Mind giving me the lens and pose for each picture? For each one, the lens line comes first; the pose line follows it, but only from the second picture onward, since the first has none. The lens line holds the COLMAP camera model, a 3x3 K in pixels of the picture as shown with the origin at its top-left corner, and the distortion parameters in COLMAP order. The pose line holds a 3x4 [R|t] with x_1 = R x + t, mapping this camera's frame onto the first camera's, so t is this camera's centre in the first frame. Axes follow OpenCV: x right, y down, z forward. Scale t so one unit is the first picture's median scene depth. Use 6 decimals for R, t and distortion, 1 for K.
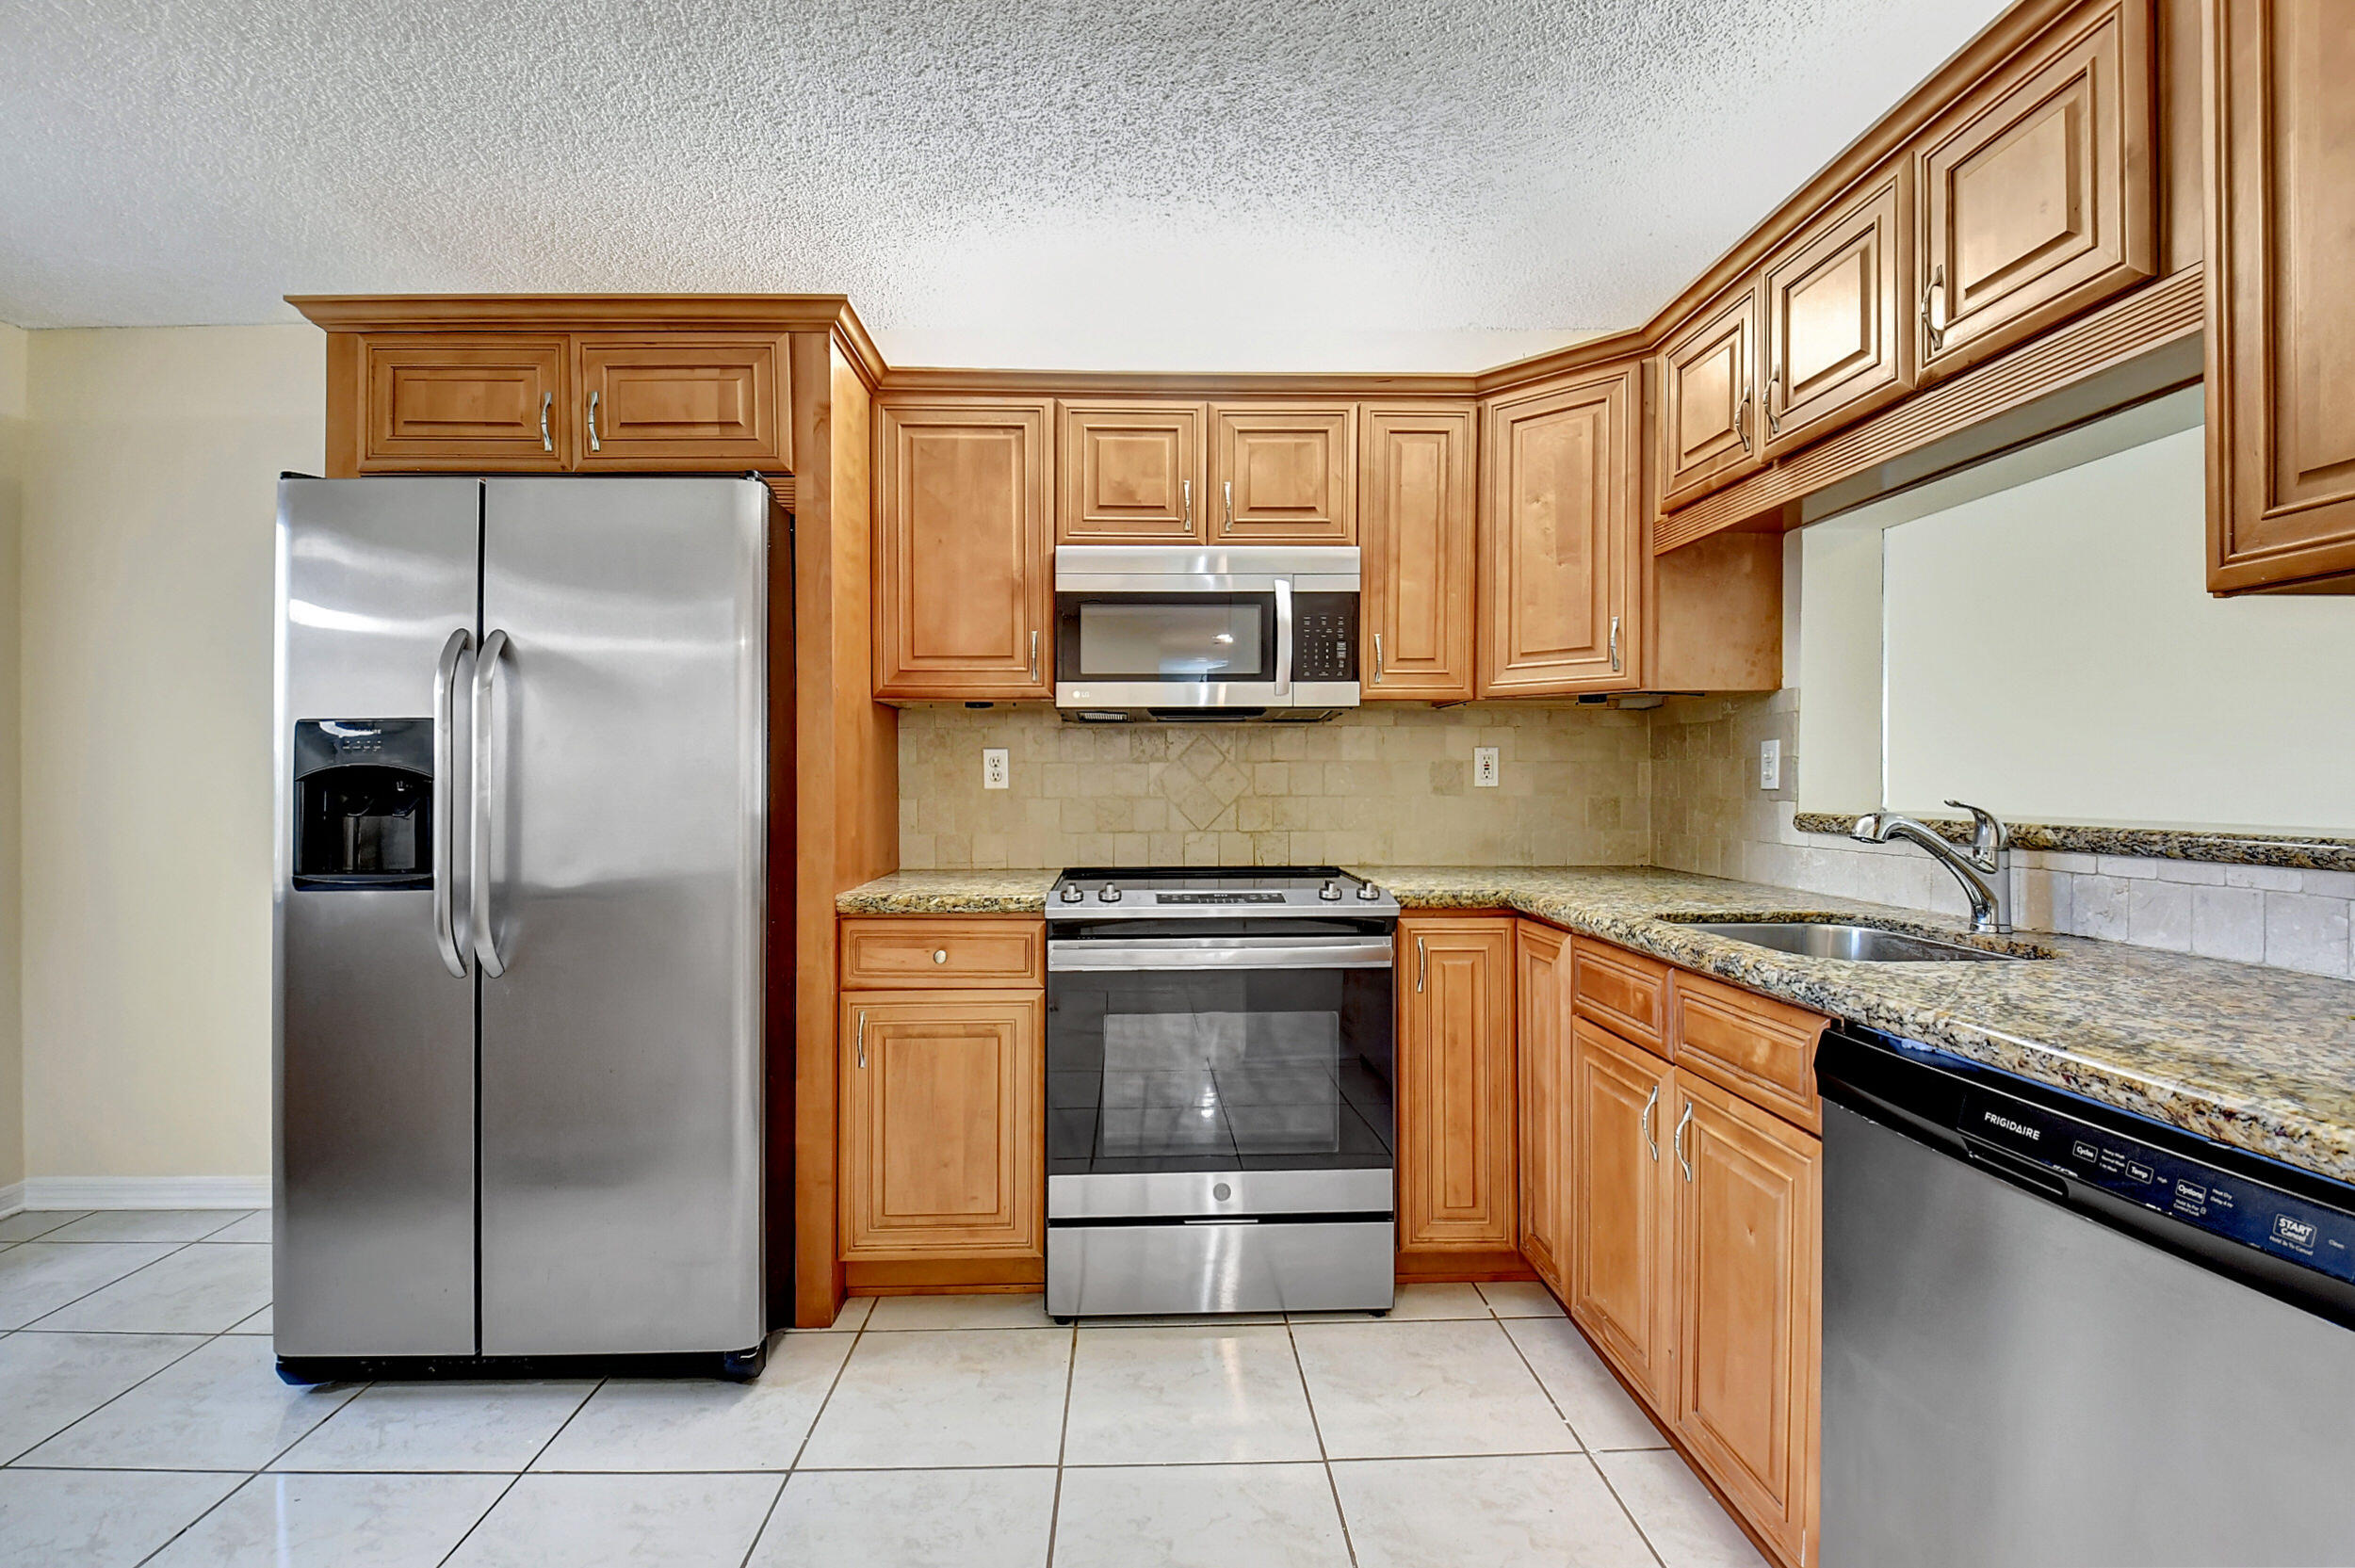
lens RADIAL K [[1042.8, 0, 1164.5], [0, 1042.8, 769.9], [0, 0, 1]] dist [-0.008210, -0.013373]
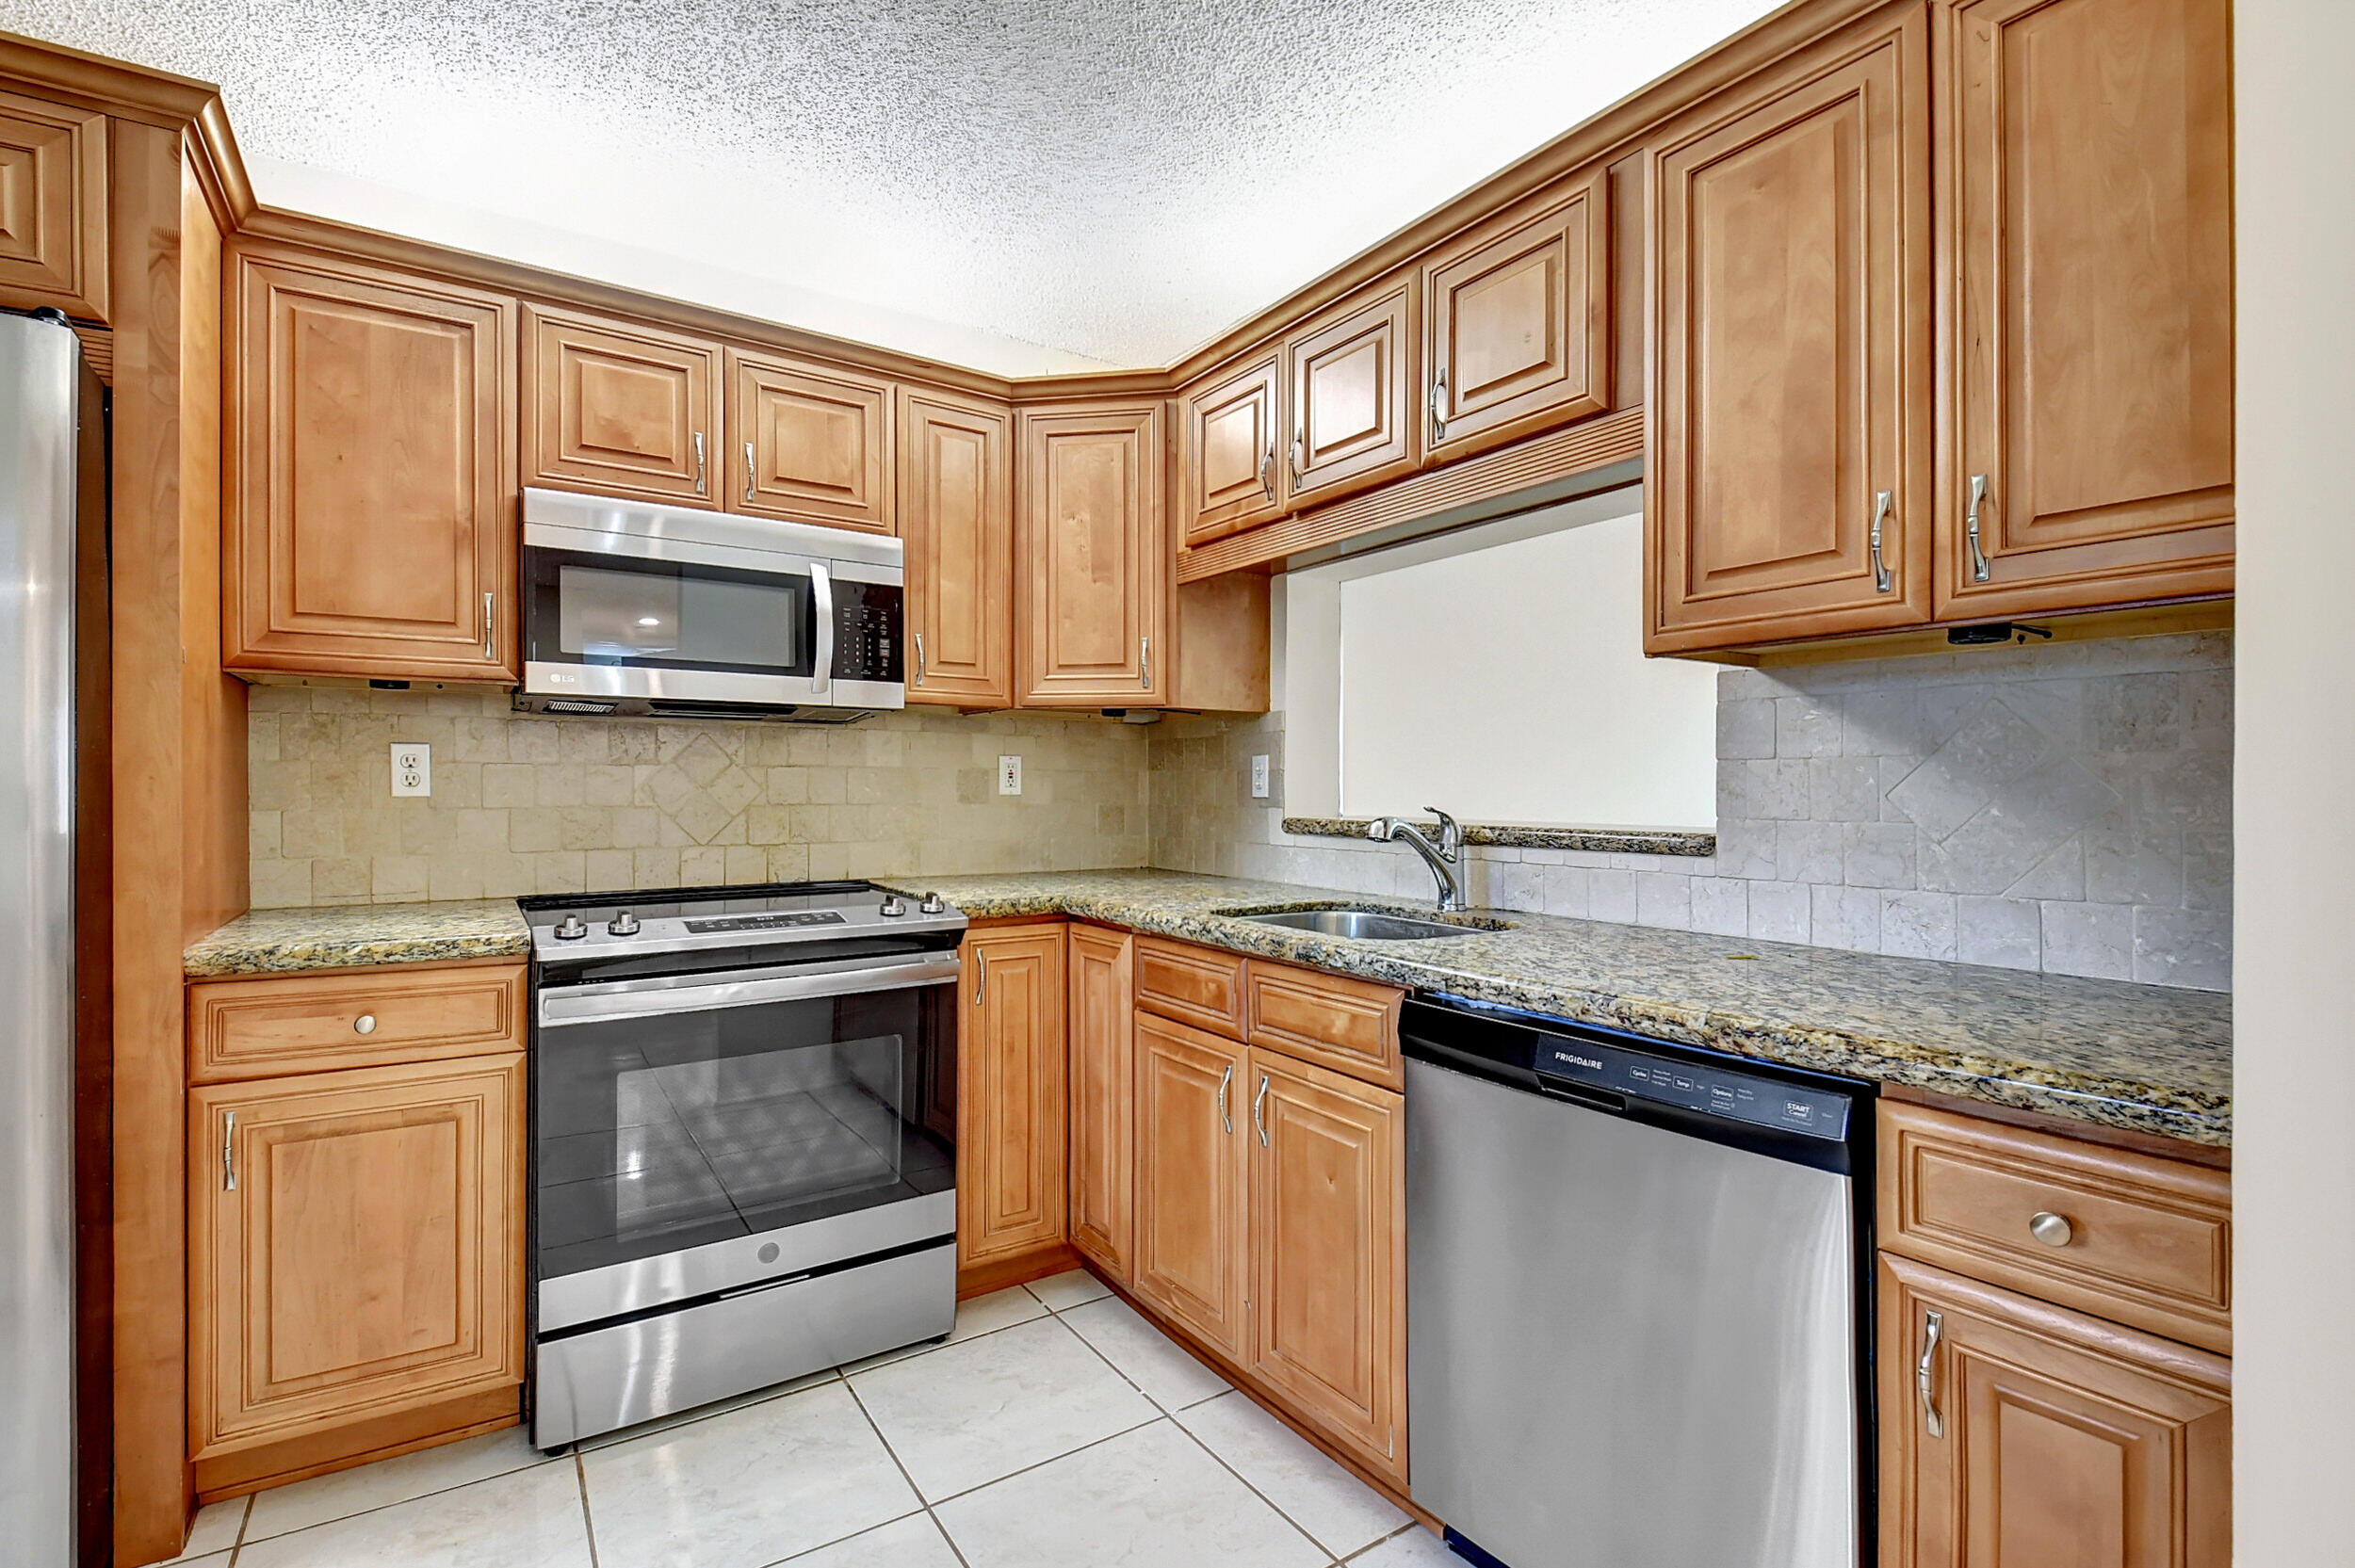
lens RADIAL K [[1045.2, 0, 1168.5], [0, 1045.2, 805.8], [0, 0, 1]] dist [0.001227, -0.021717]
pose [[0.841588, -0.004249, 0.540103, -0.136535], [-0.010725, 0.999640, 0.024575, 0.000446], [-0.540013, -0.026475, 0.841240, 0.080644]]
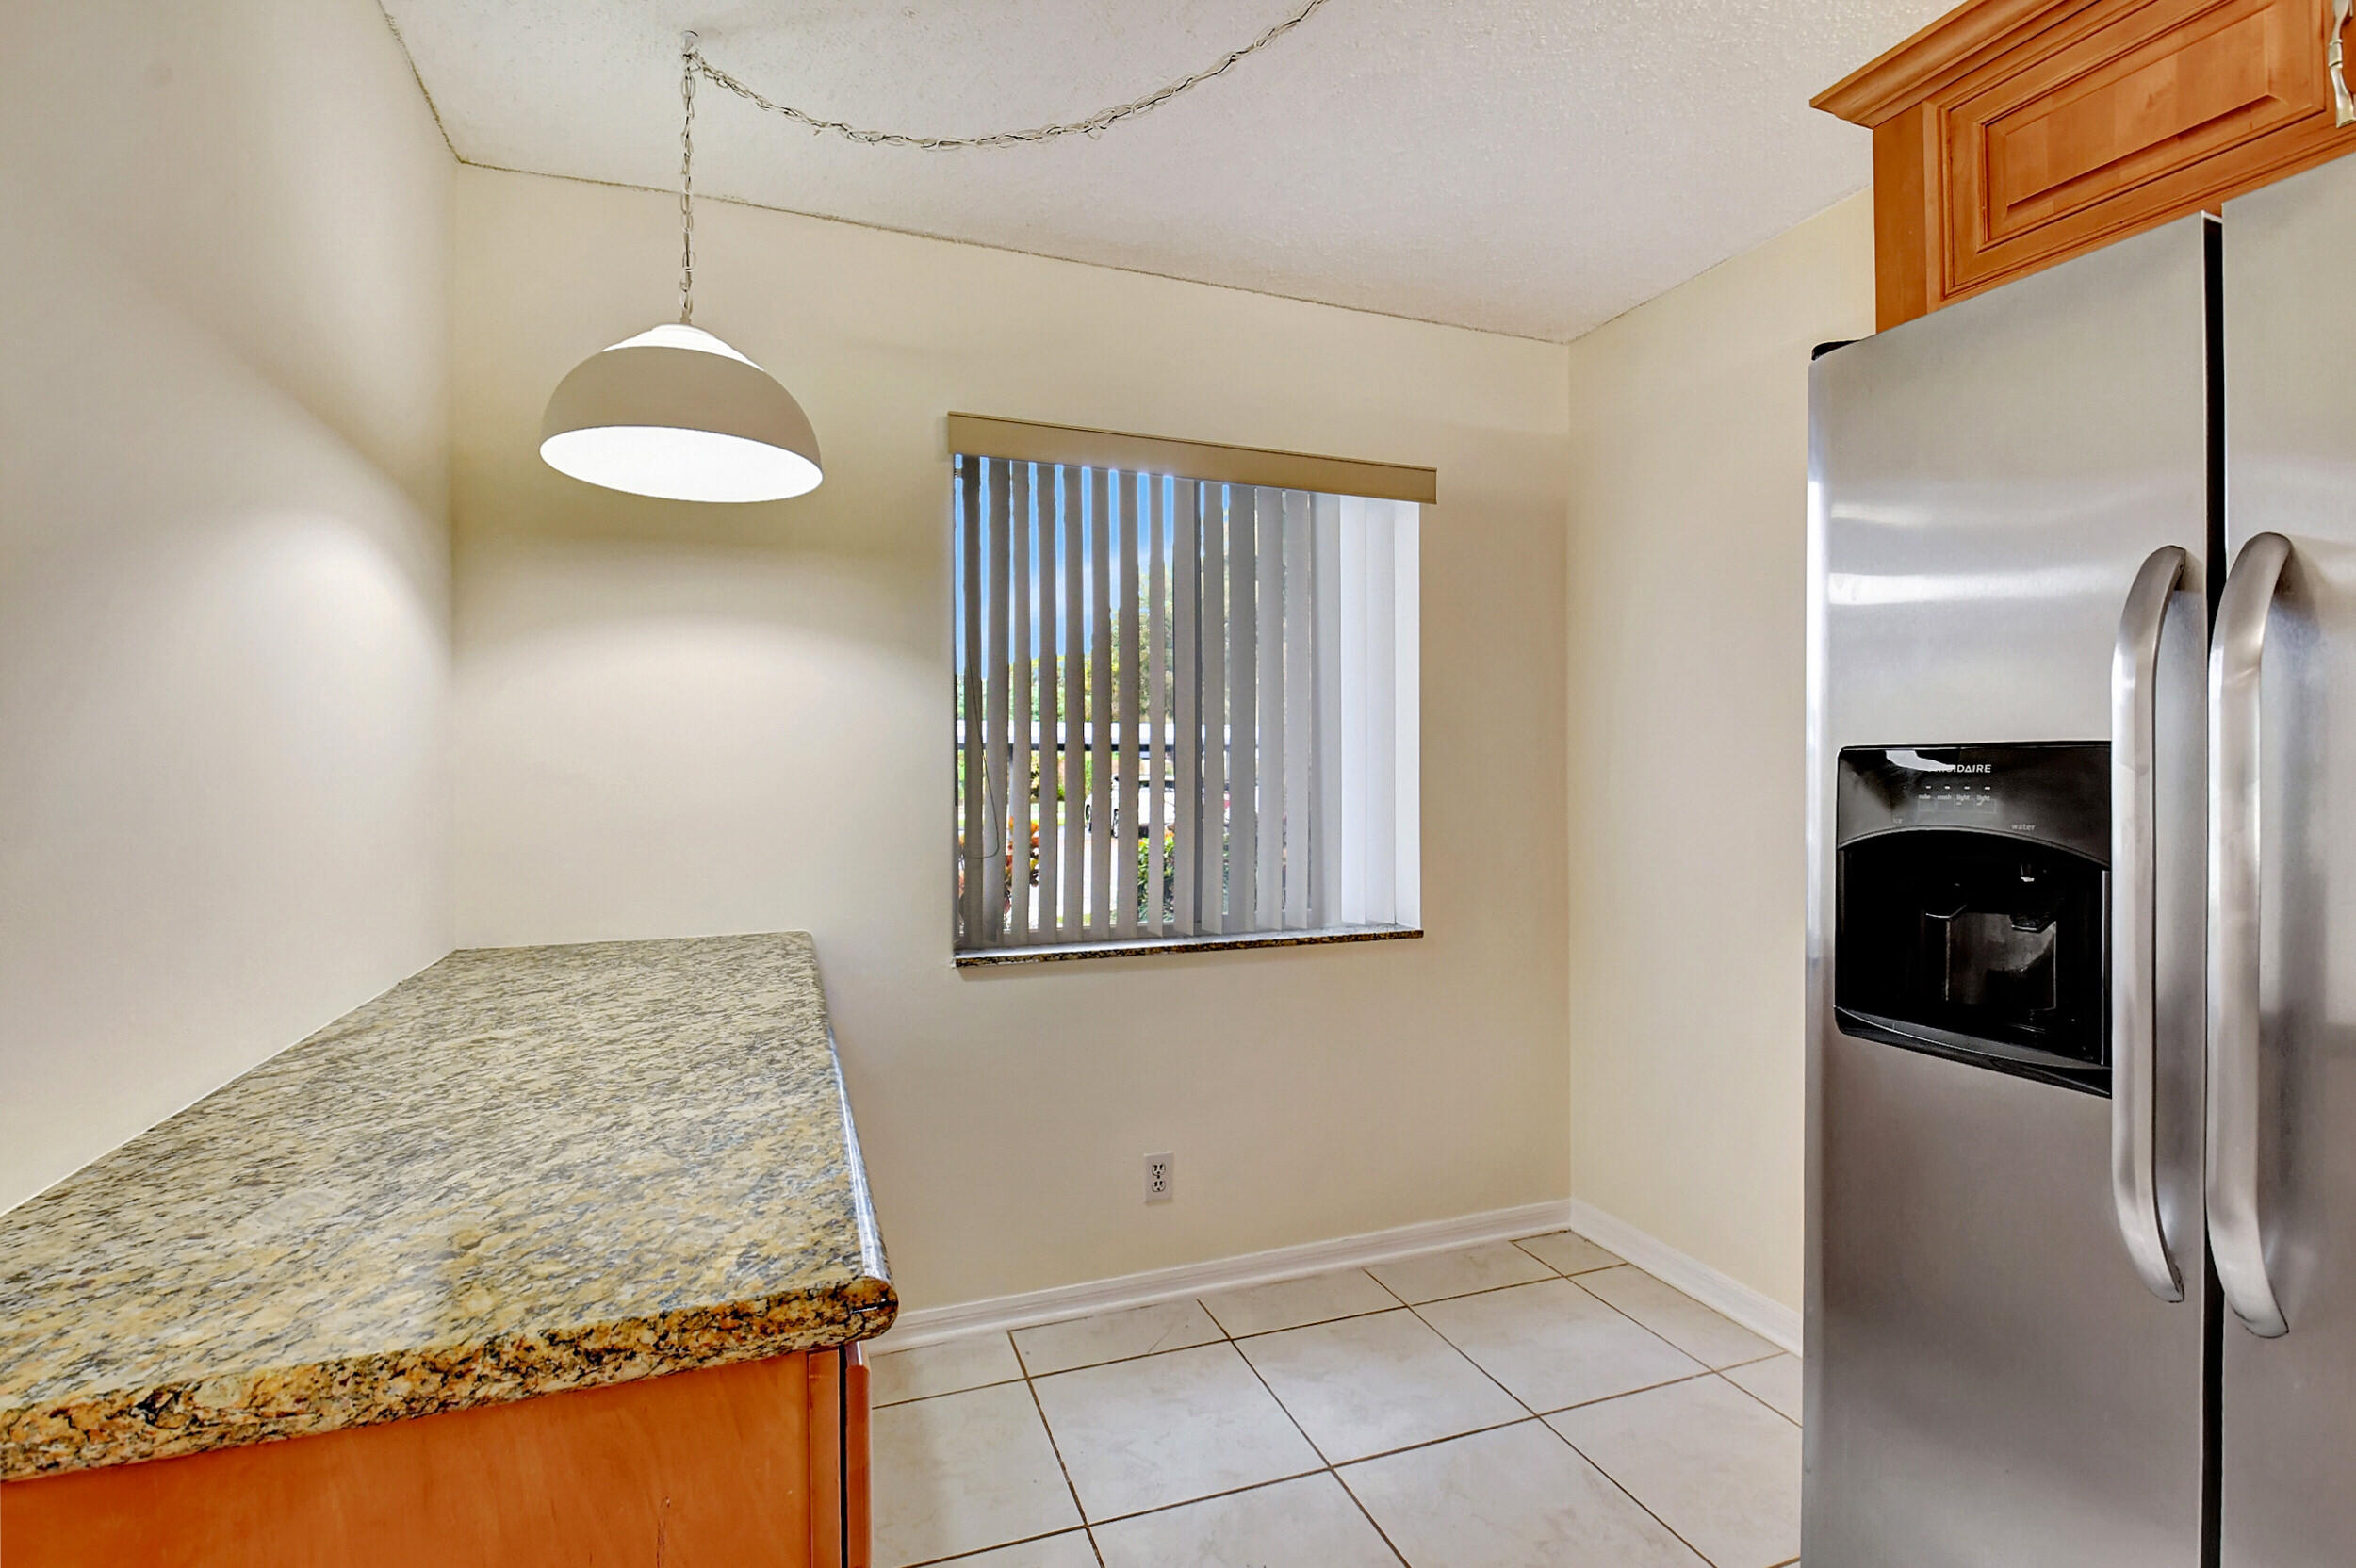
lens RADIAL K [[1082.2, 0, 1179.0], [0, 1082.2, 768.7], [0, 0, 1]] dist [0.012428, -0.015955]
pose [[0.323670, 0.003986, -0.946161, -0.323061], [0.007653, 0.999947, 0.006831, -0.038934], [0.946139, -0.009452, 0.323623, 0.375877]]
